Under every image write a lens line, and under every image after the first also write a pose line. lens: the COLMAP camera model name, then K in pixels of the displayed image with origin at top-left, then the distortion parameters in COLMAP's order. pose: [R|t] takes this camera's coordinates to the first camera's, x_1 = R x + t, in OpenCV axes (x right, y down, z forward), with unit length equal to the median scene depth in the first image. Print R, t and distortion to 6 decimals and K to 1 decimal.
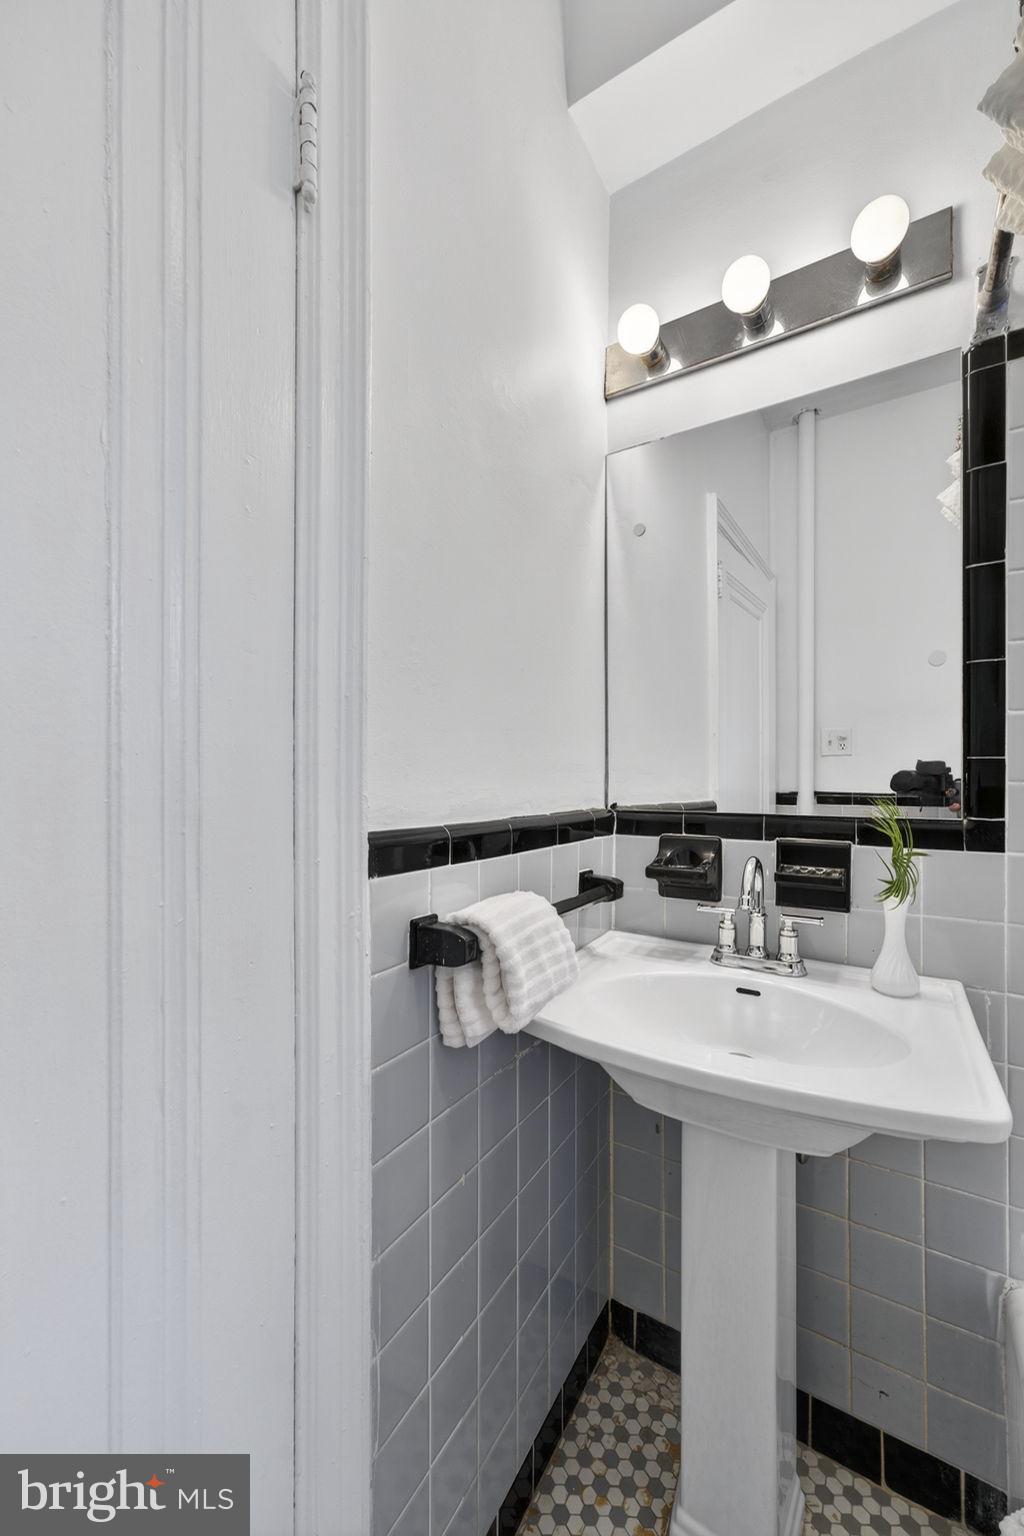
lens RADIAL K [[616.6, 0, 512.0], [0, 616.6, 768.0], [0, 0, 1]] dist [-0.000187, 0.000035]
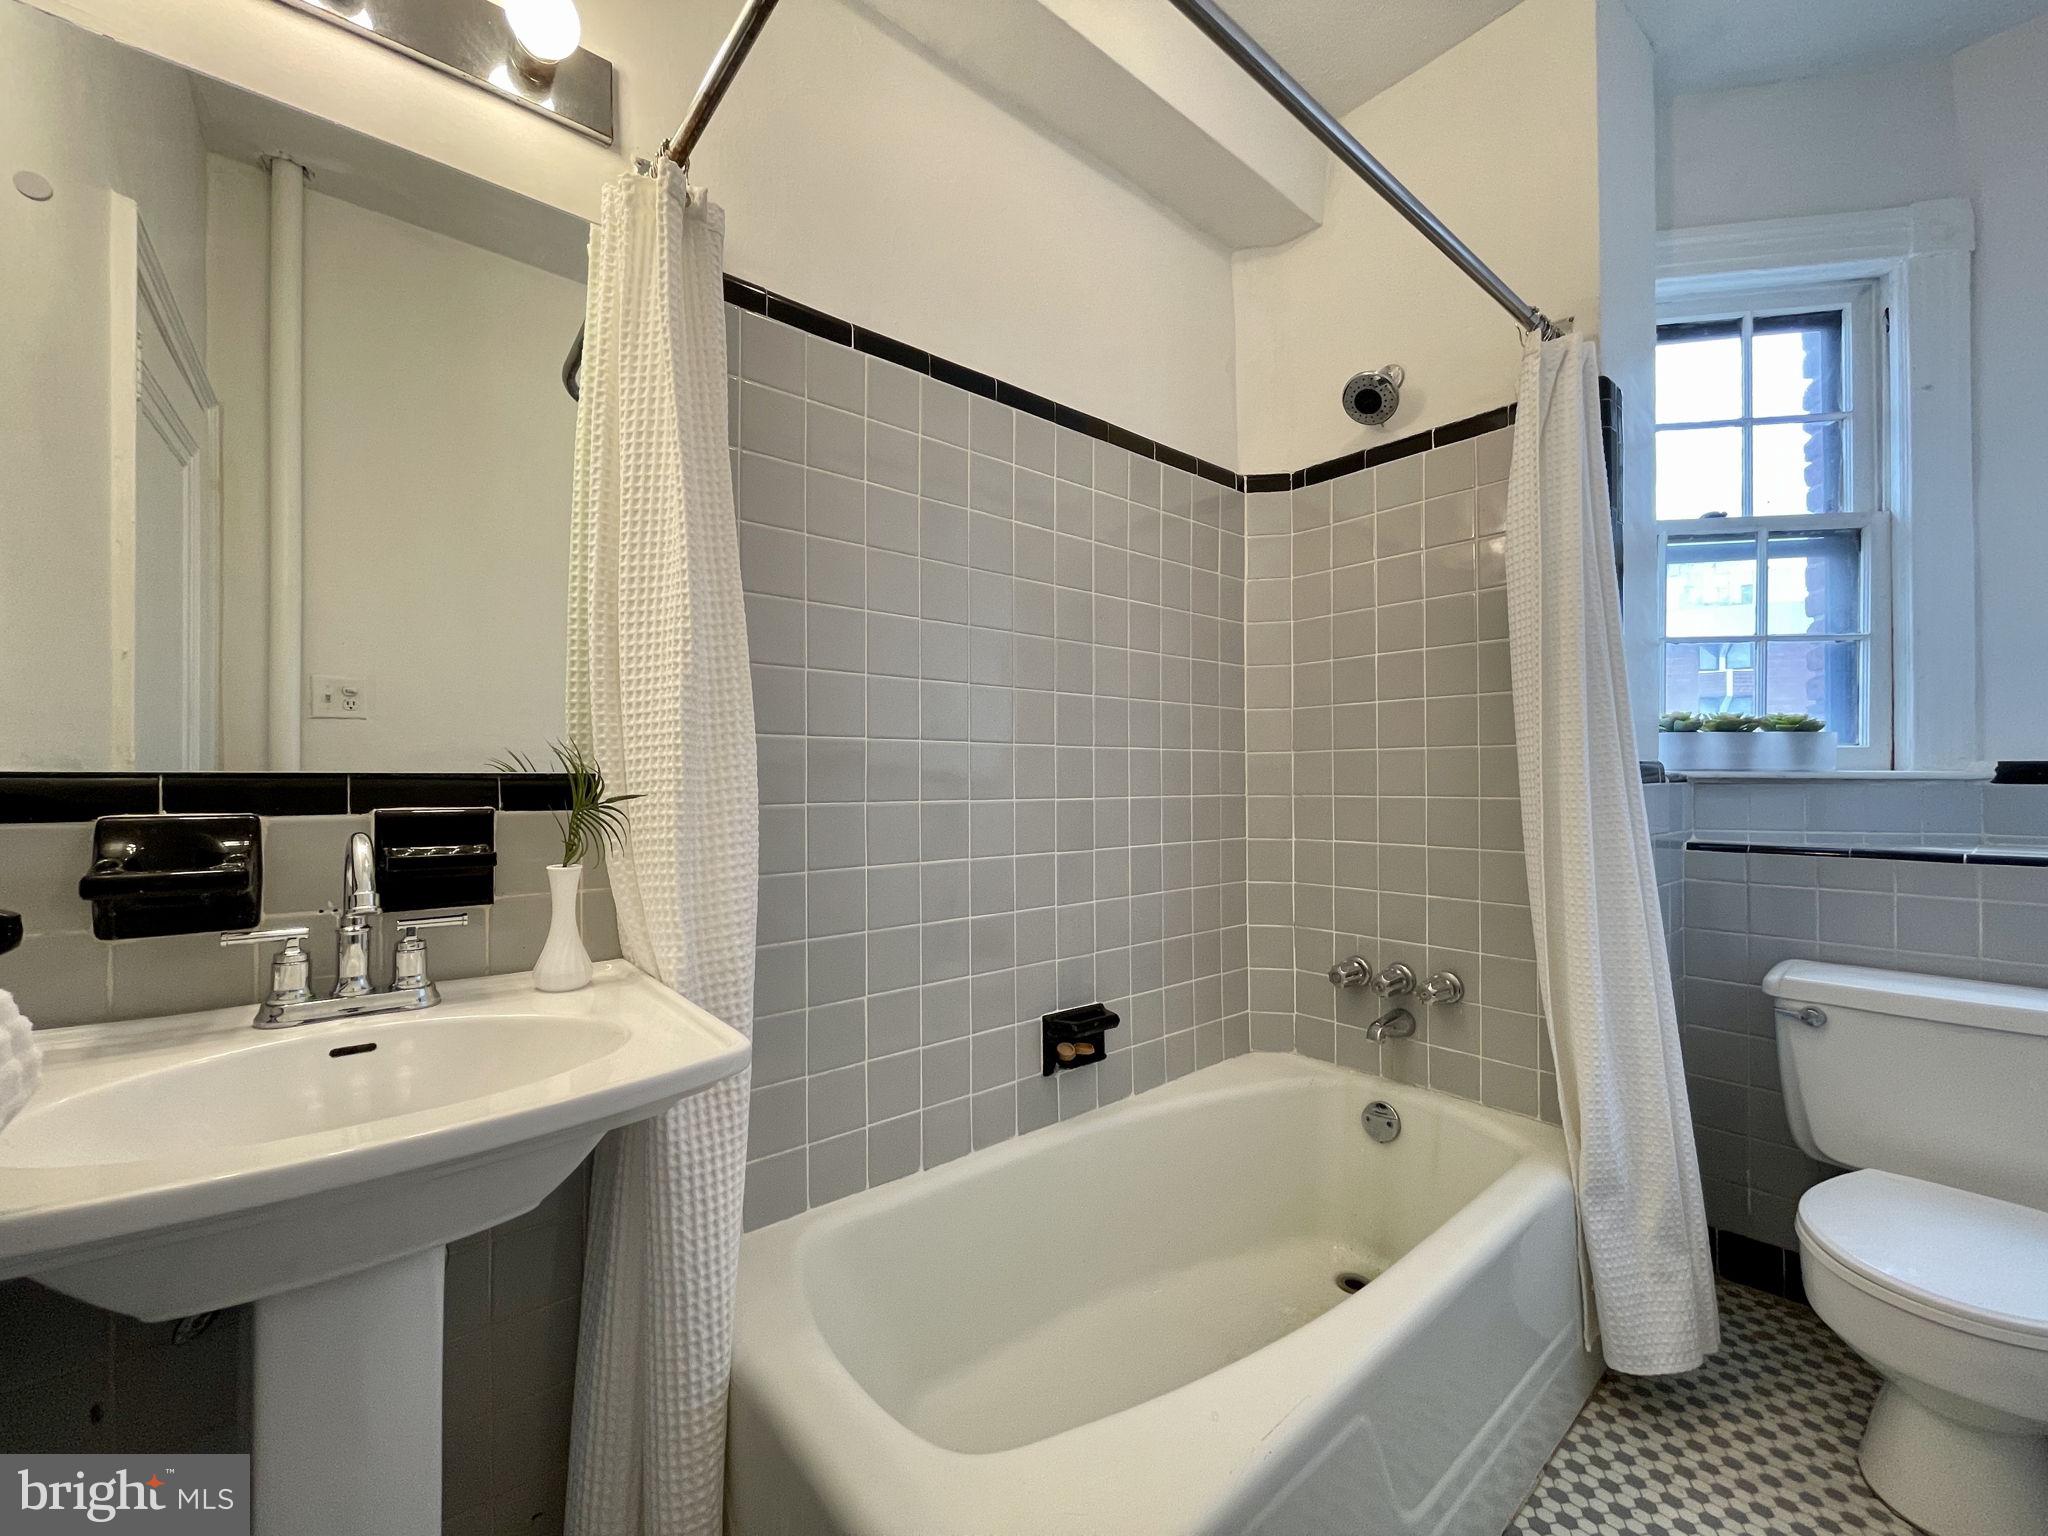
lens RADIAL K [[834.4, 0, 1024.0], [0, 834.4, 768.0], [0, 0, 1]] dist [-0.000088, -0.000036]
pose [[0.291301, 0.021256, 0.956395, -0.205444], [-0.008294, 0.999772, -0.019694, 0.085424], [-0.956596, -0.002195, 0.291411, 0.109327]]
